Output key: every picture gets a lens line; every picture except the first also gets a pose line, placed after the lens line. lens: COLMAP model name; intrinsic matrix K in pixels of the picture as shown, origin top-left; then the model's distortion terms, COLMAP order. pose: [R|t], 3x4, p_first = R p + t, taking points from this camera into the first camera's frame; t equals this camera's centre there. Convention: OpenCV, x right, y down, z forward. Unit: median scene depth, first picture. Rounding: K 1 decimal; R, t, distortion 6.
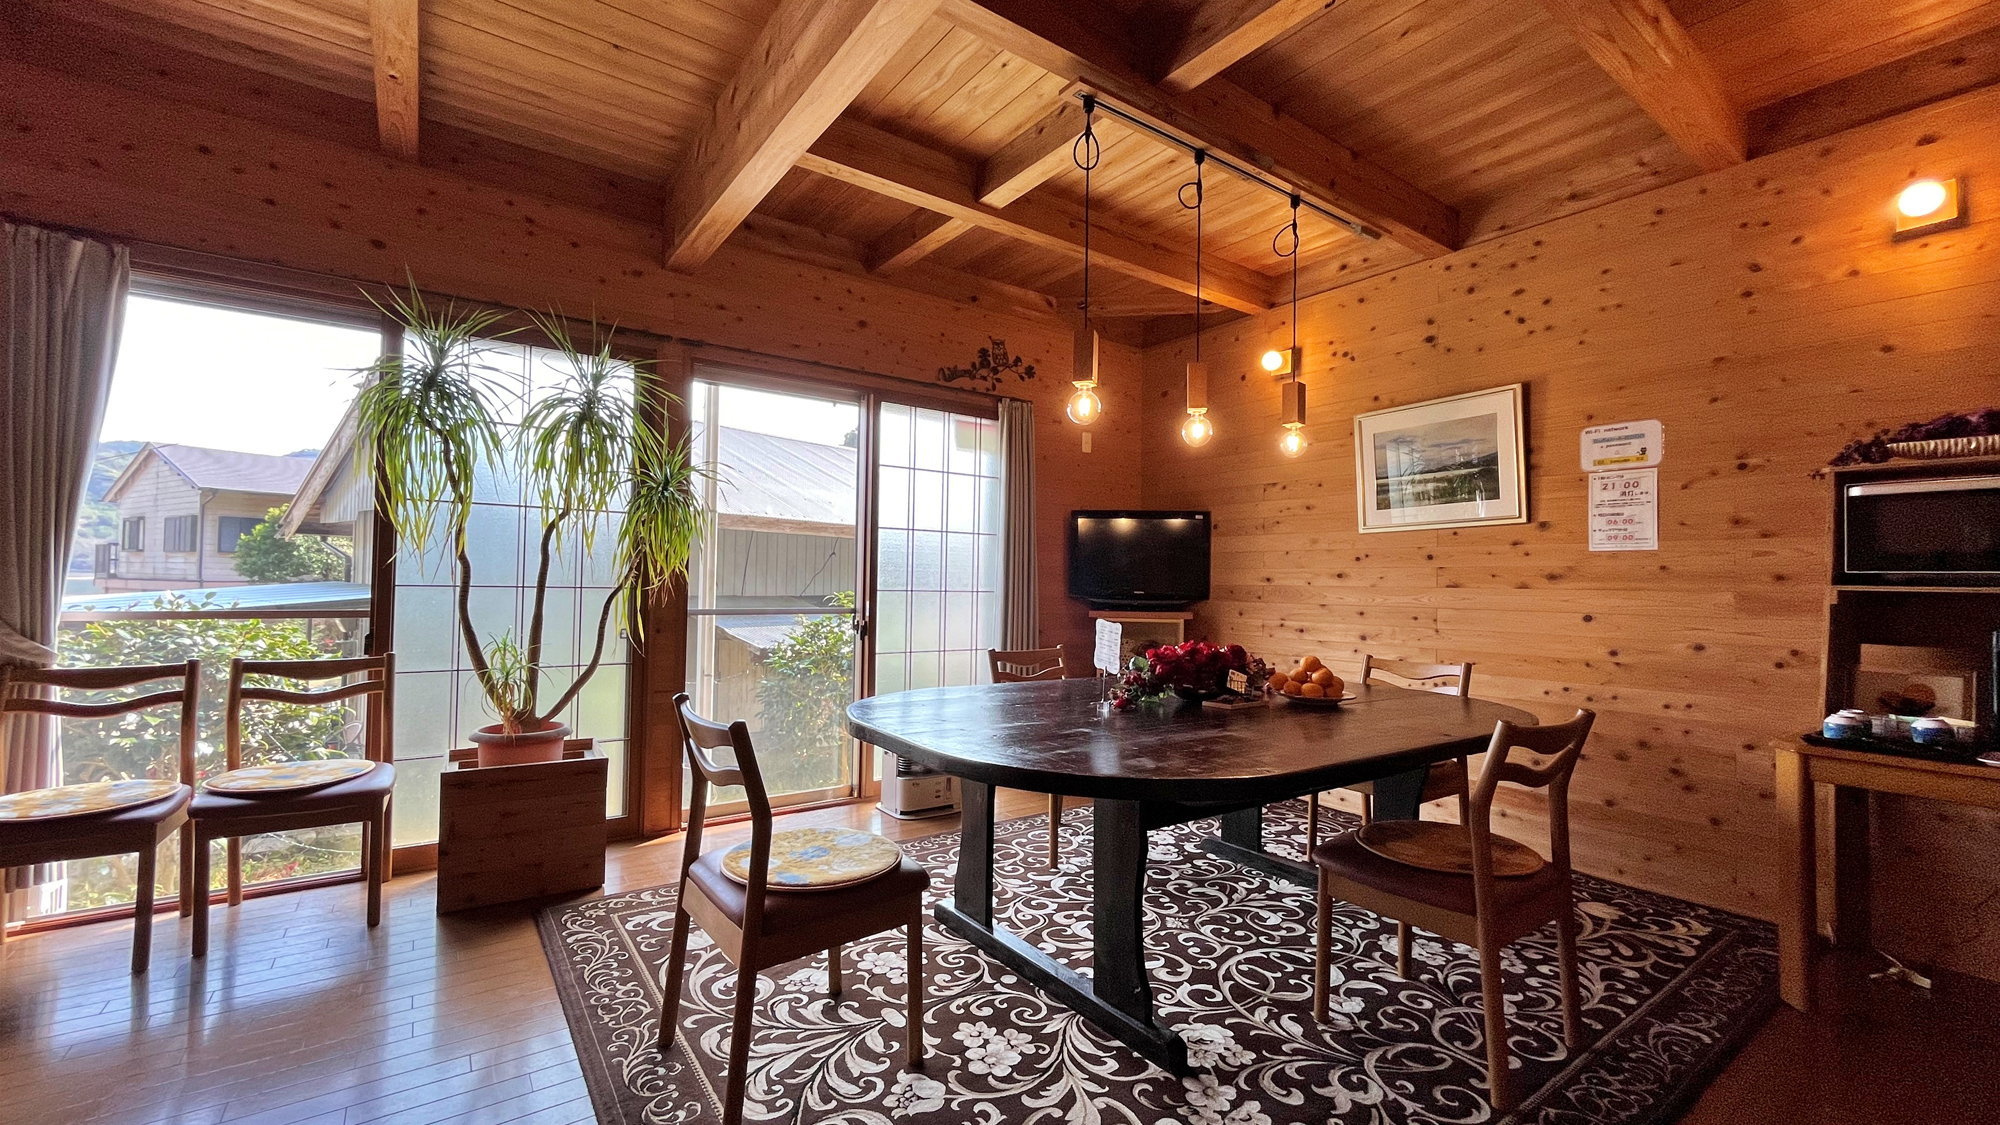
lens RADIAL K [[805.4, 0, 999.3], [0, 805.4, 565.7], [0, 0, 1]] dist [-0.000123, -0.000112]
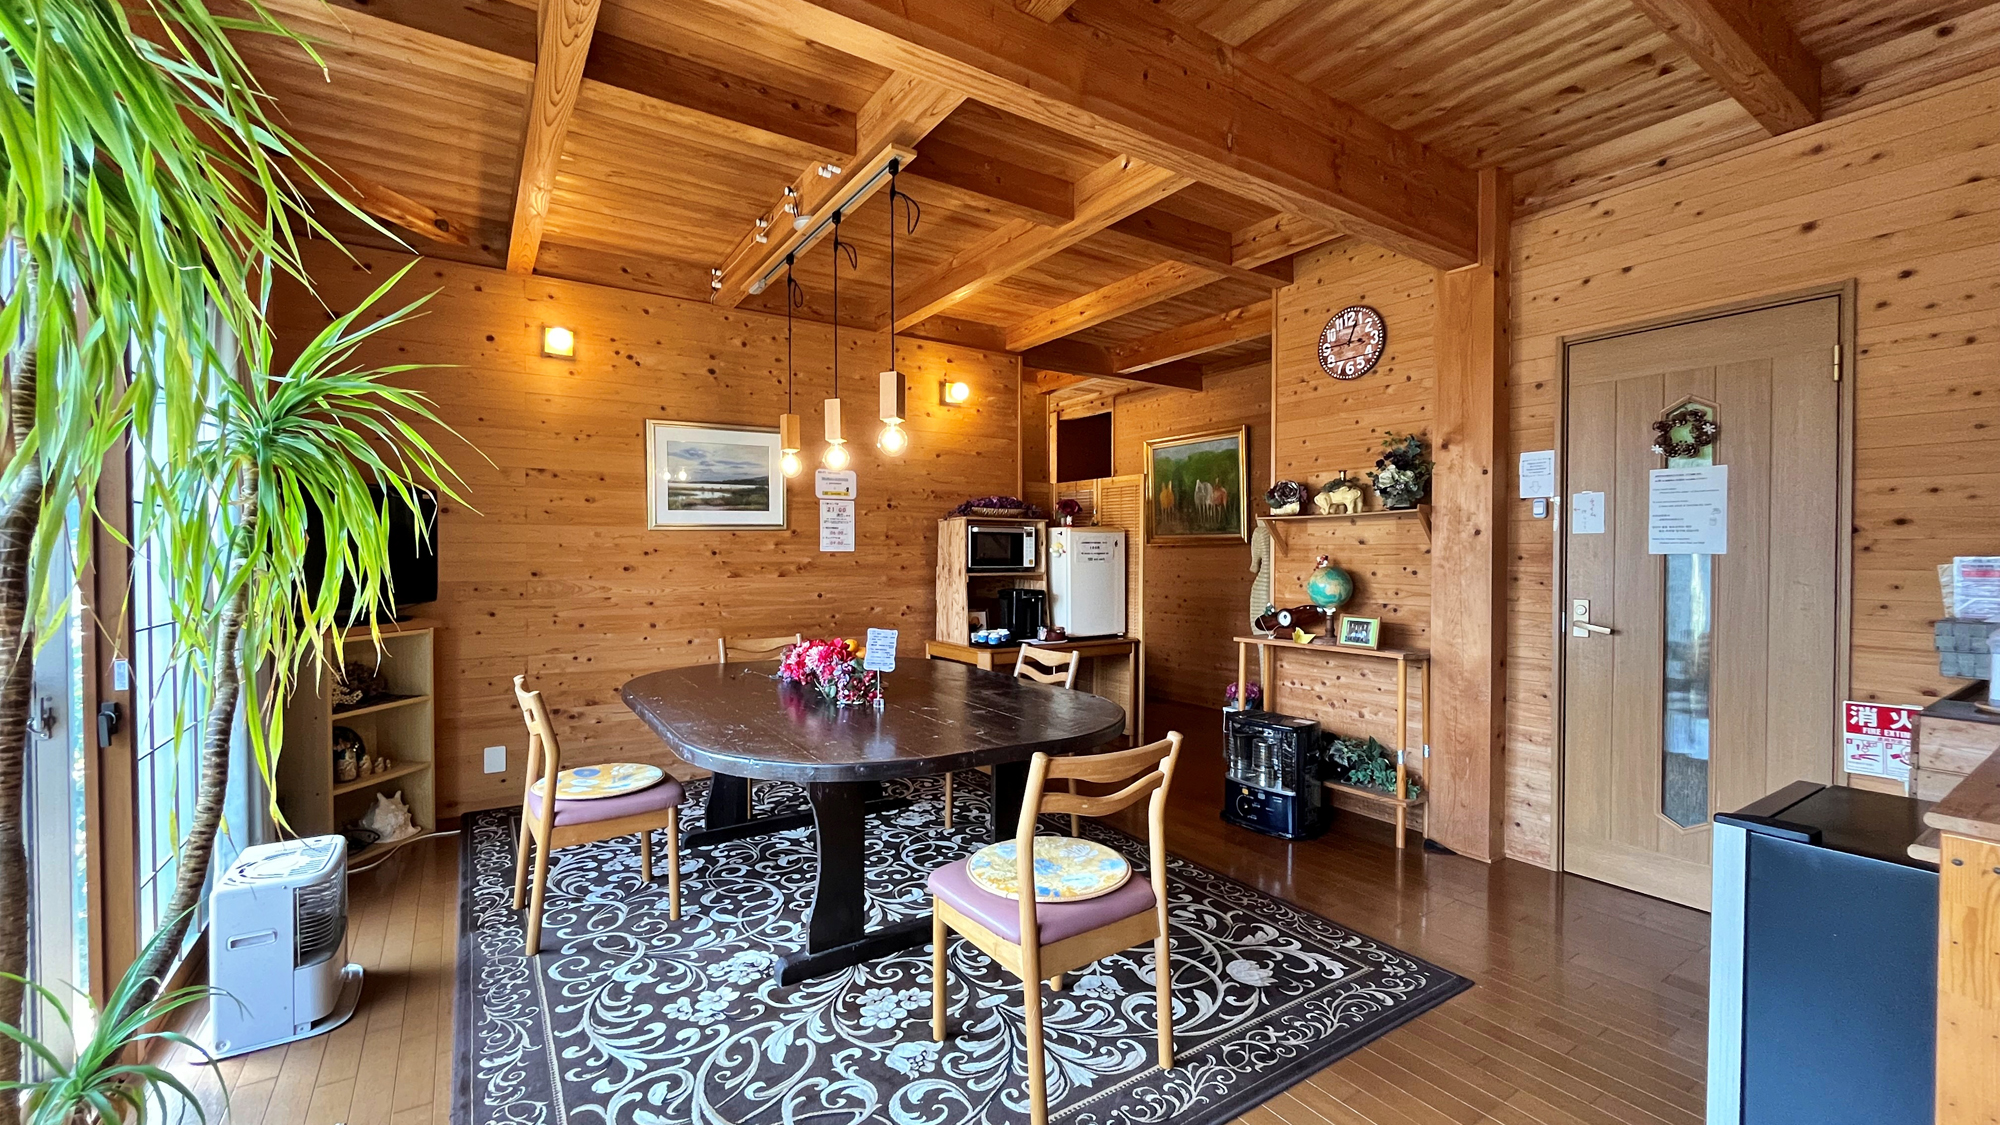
lens RADIAL K [[805.4, 0, 999.2], [0, 805.4, 560.1], [0, 0, 1]] dist [-0.000123, -0.000112]
pose [[0.037275, -0.023045, 0.999039, -0.818490], [-0.023388, 0.999440, 0.023927, -0.047954], [-0.999031, -0.024257, 0.036715, 0.645268]]
